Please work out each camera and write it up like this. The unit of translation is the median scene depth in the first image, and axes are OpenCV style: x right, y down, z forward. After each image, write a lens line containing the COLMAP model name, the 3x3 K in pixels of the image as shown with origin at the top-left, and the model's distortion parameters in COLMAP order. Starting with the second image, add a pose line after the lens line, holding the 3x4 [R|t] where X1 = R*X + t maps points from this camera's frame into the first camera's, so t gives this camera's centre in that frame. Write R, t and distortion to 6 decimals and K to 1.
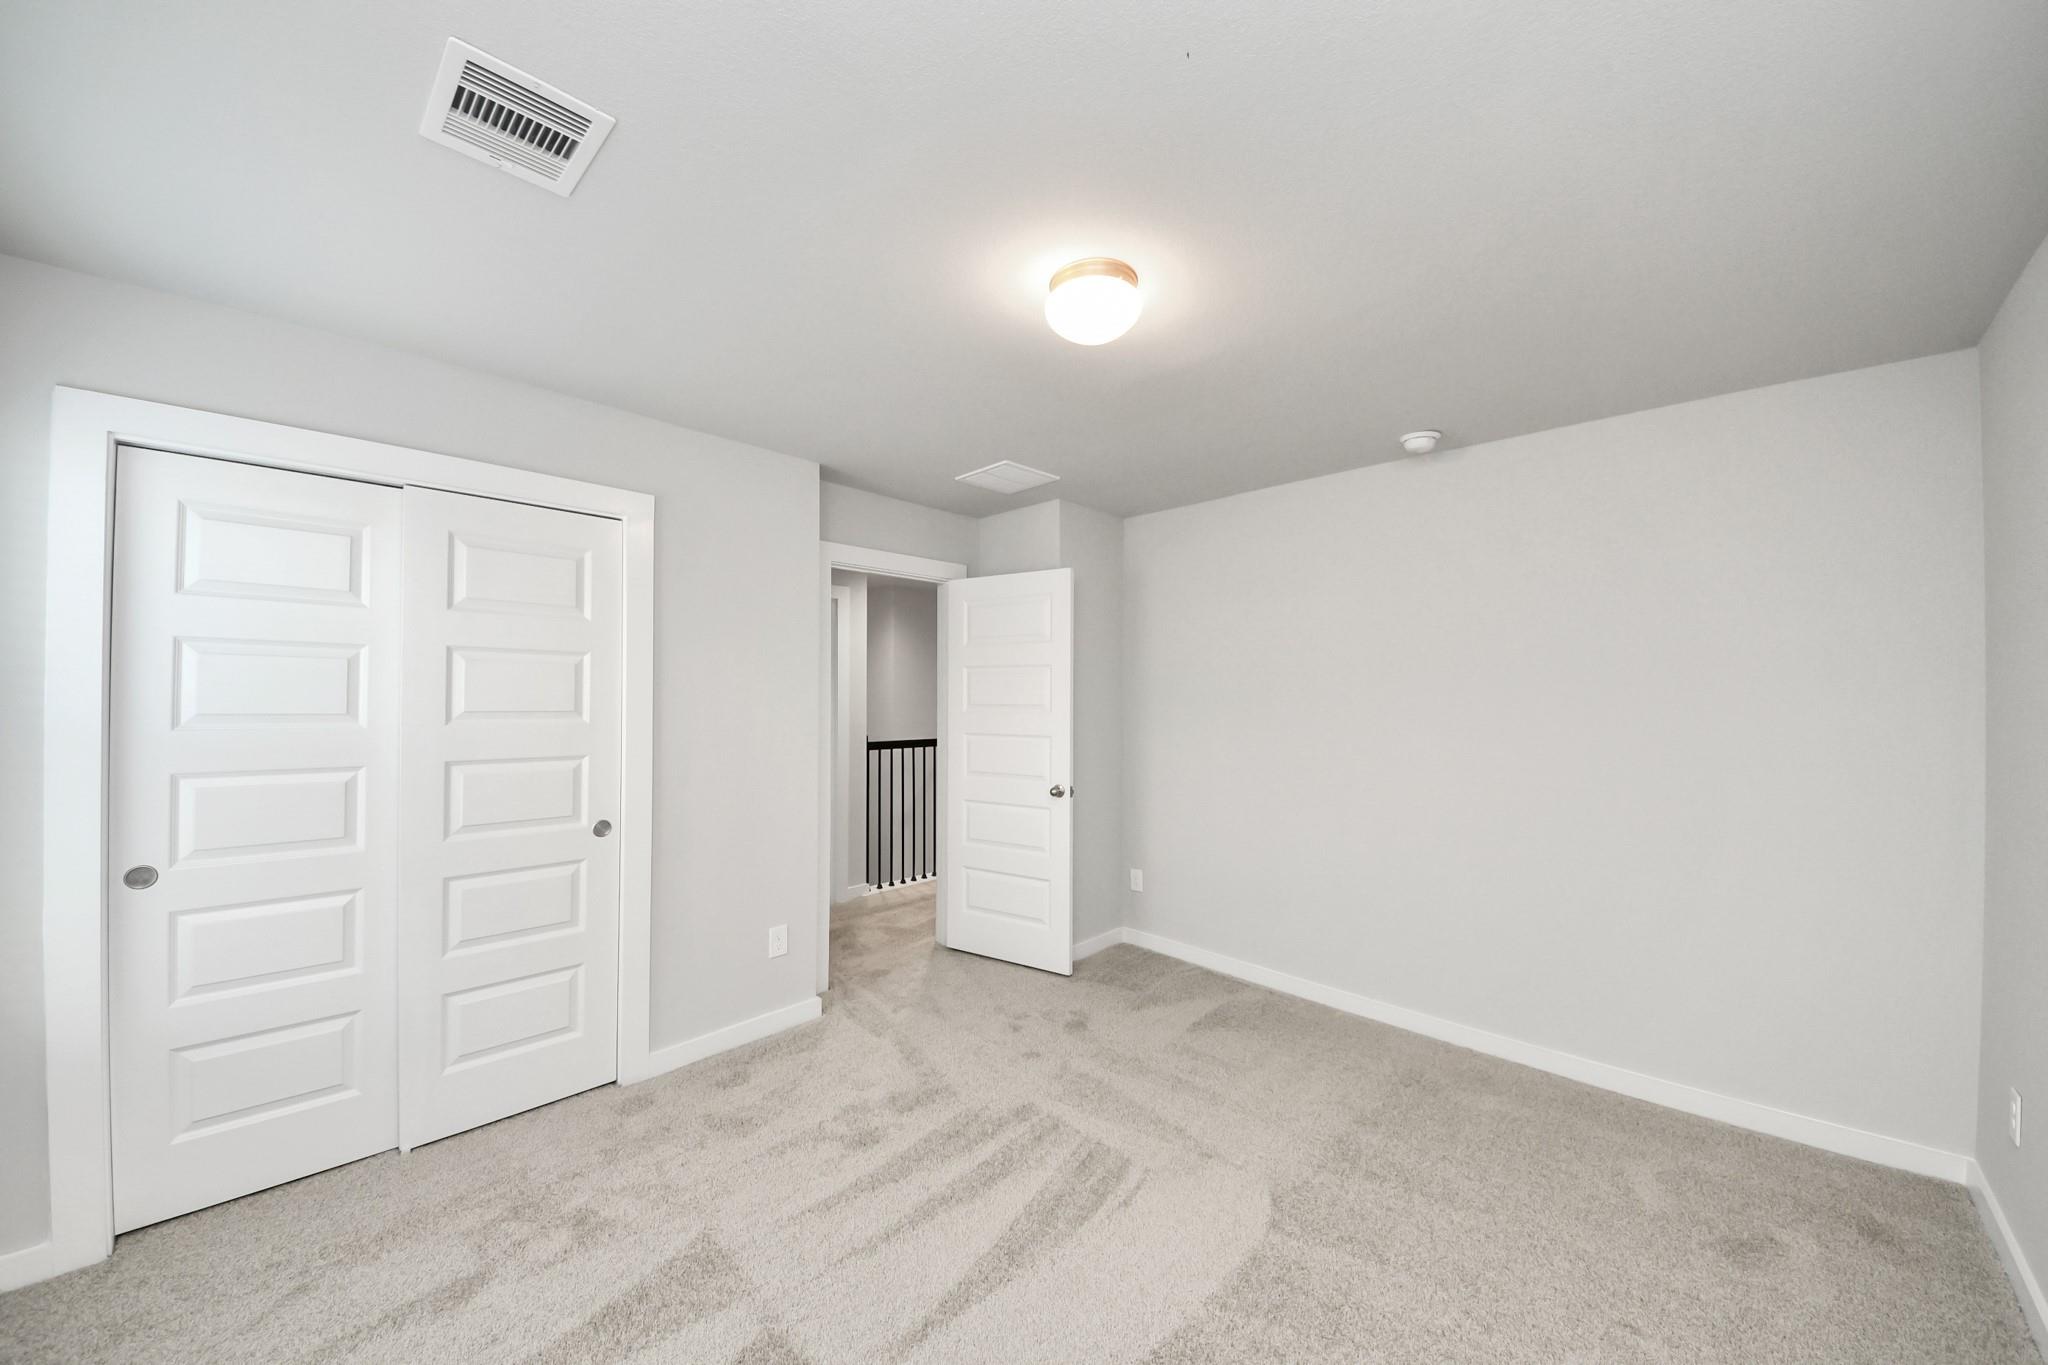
lens RADIAL K [[726.3, 0, 1013.2], [0, 726.3, 690.7], [0, 0, 1]] dist [-0.000280, -0.010468]
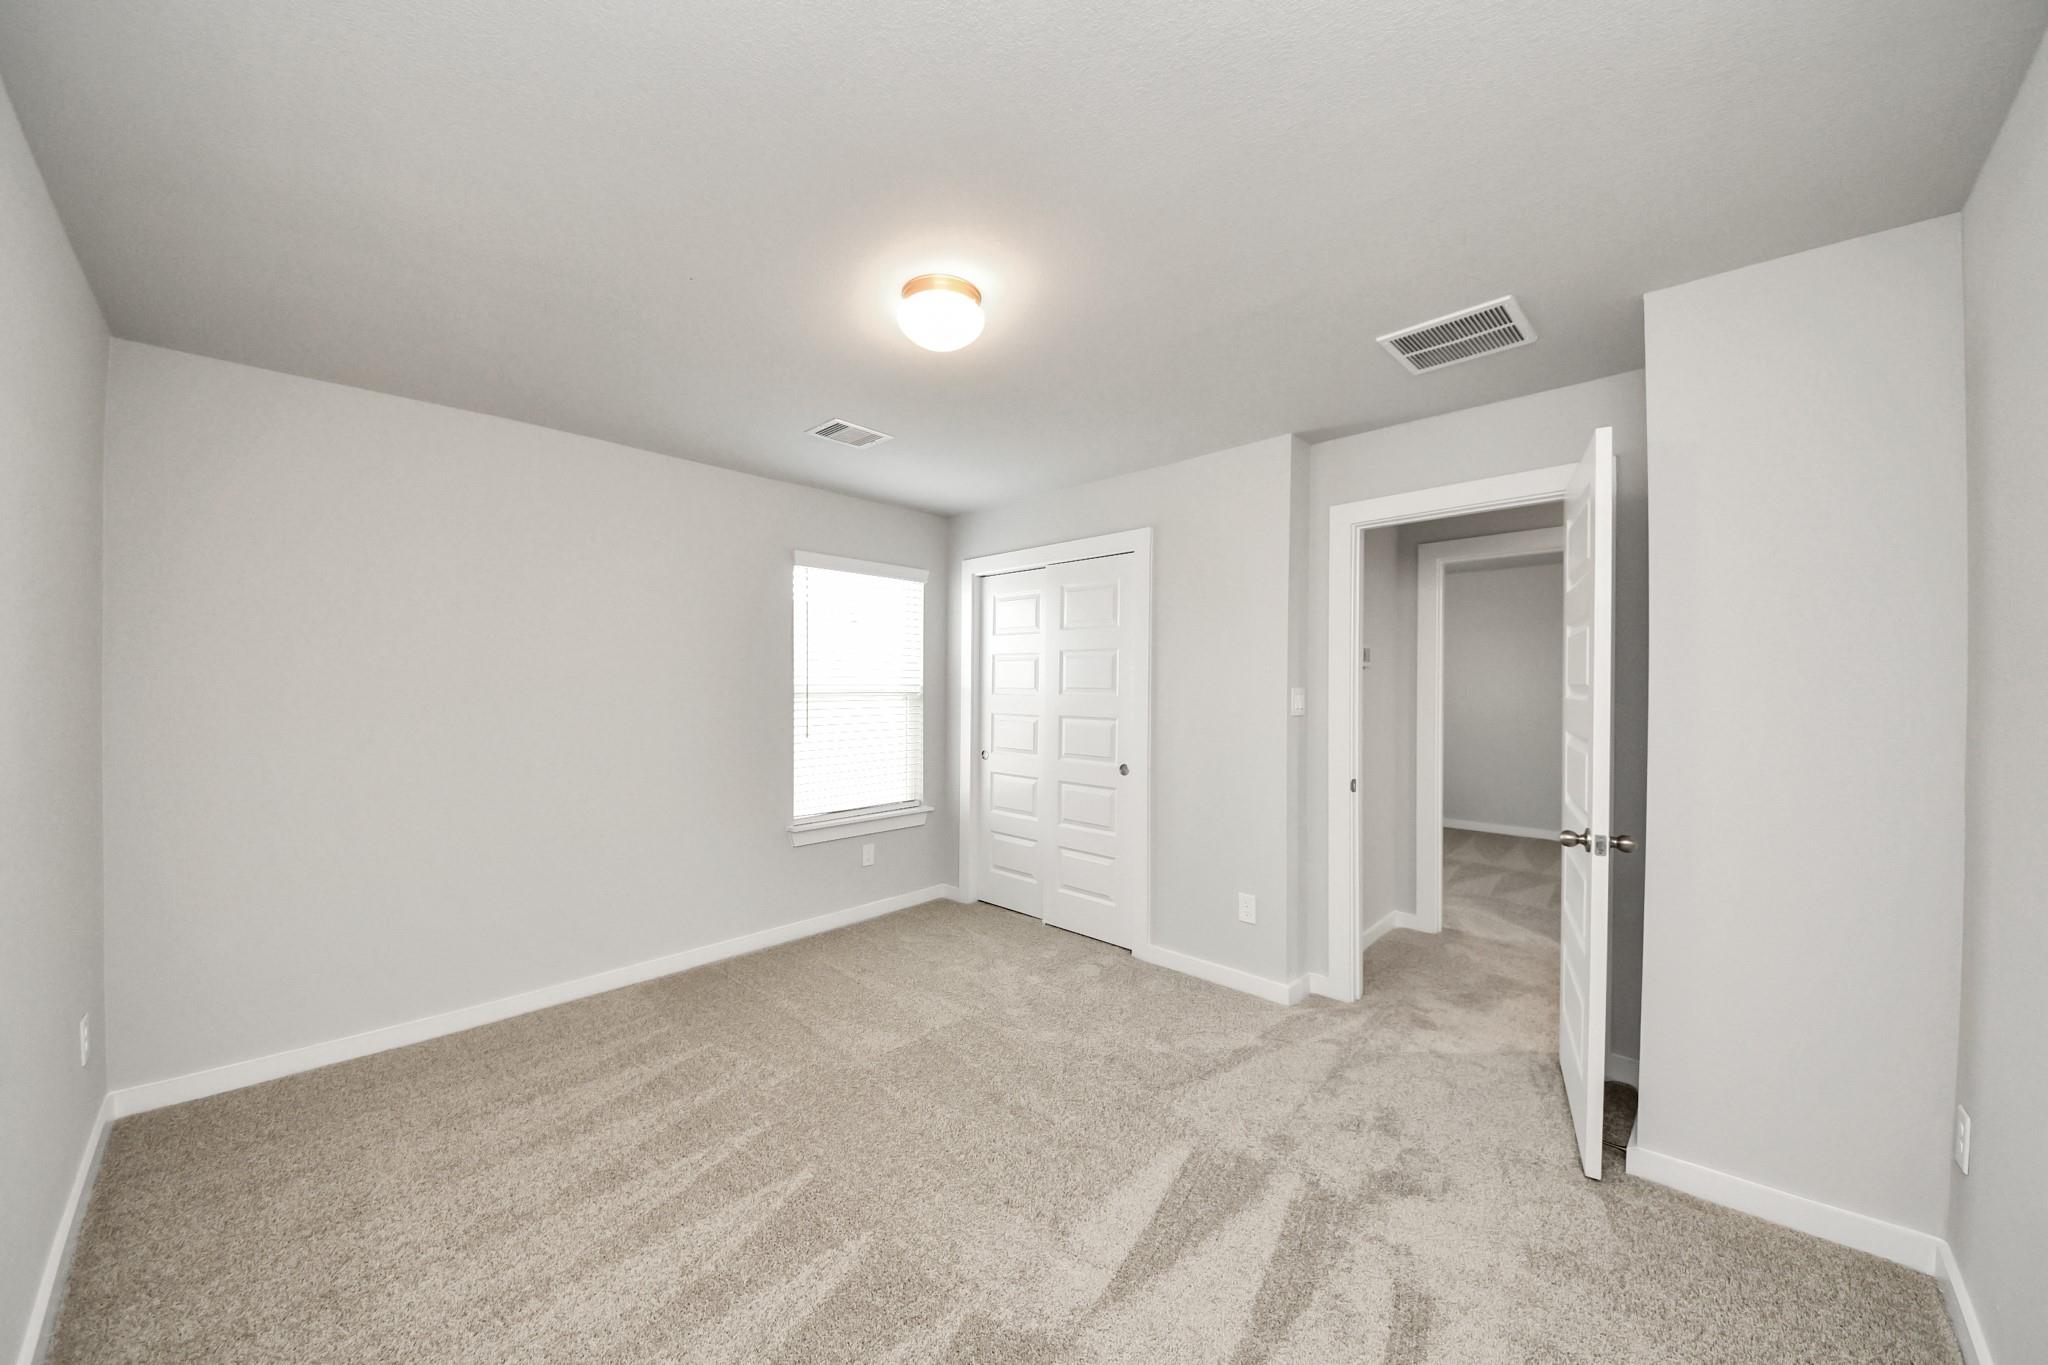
lens RADIAL K [[726.3, 0, 1013.2], [0, 726.3, 690.7], [0, 0, 1]] dist [-0.000280, -0.010468]
pose [[-0.021528, 0.001451, -0.999767, 1.258800], [0.006013, 0.999981, 0.001322, 0.042647], [0.999750, -0.005983, -0.021536, 1.164264]]
